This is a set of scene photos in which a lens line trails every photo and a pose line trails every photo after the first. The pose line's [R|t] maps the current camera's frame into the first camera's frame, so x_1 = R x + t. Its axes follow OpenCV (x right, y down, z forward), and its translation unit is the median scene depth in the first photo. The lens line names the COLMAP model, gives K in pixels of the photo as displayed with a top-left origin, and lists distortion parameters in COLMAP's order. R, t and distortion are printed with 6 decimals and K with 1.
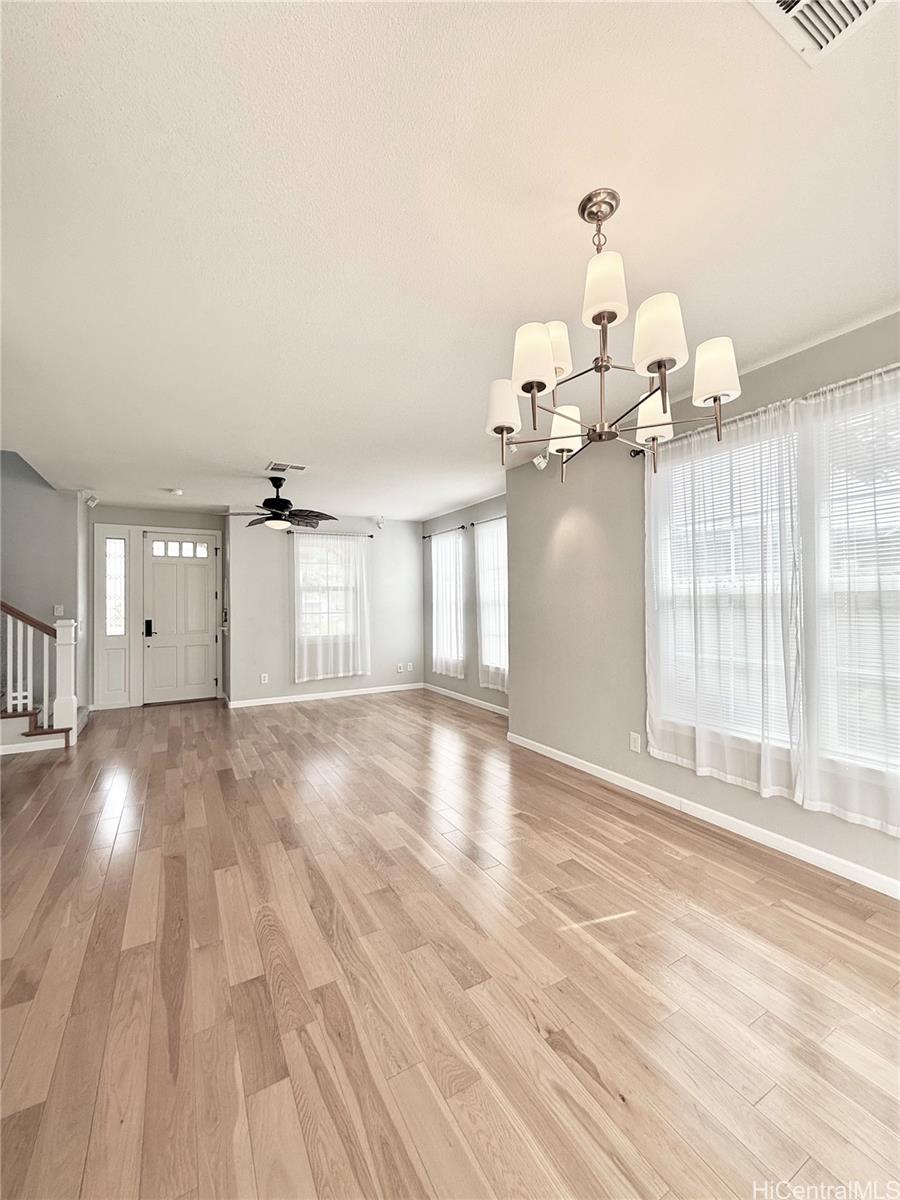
lens RADIAL K [[480.2, 0, 453.3], [0, 480.2, 602.4], [0, 0, 1]] dist [0.000295, -0.000446]
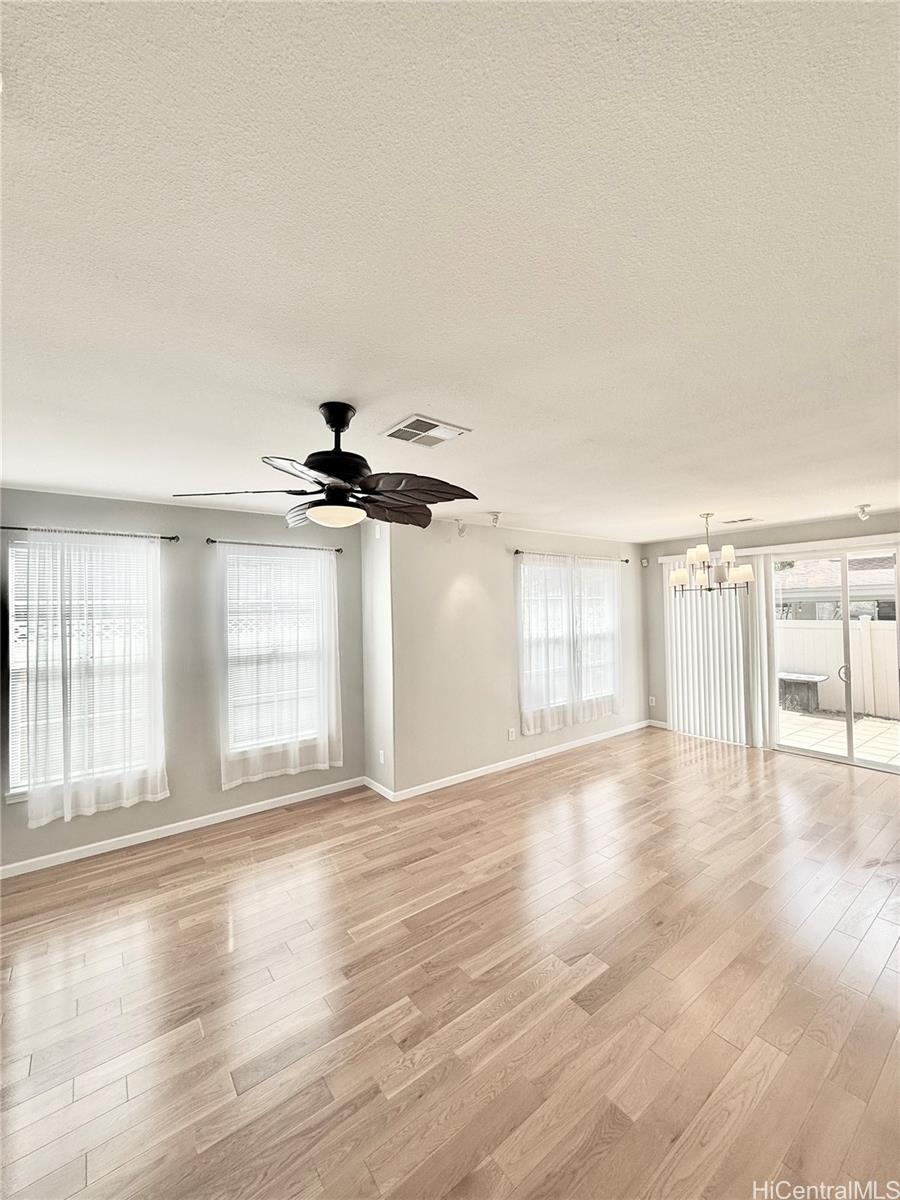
lens RADIAL K [[480.2, 0, 453.5], [0, 480.2, 593.2], [0, 0, 1]] dist [0.000295, -0.000446]
pose [[-0.131111, 0.043655, 0.990406, -1.152528], [0.023062, 0.998894, -0.040977, -0.104612], [-0.991099, 0.017468, -0.131973, 1.376946]]
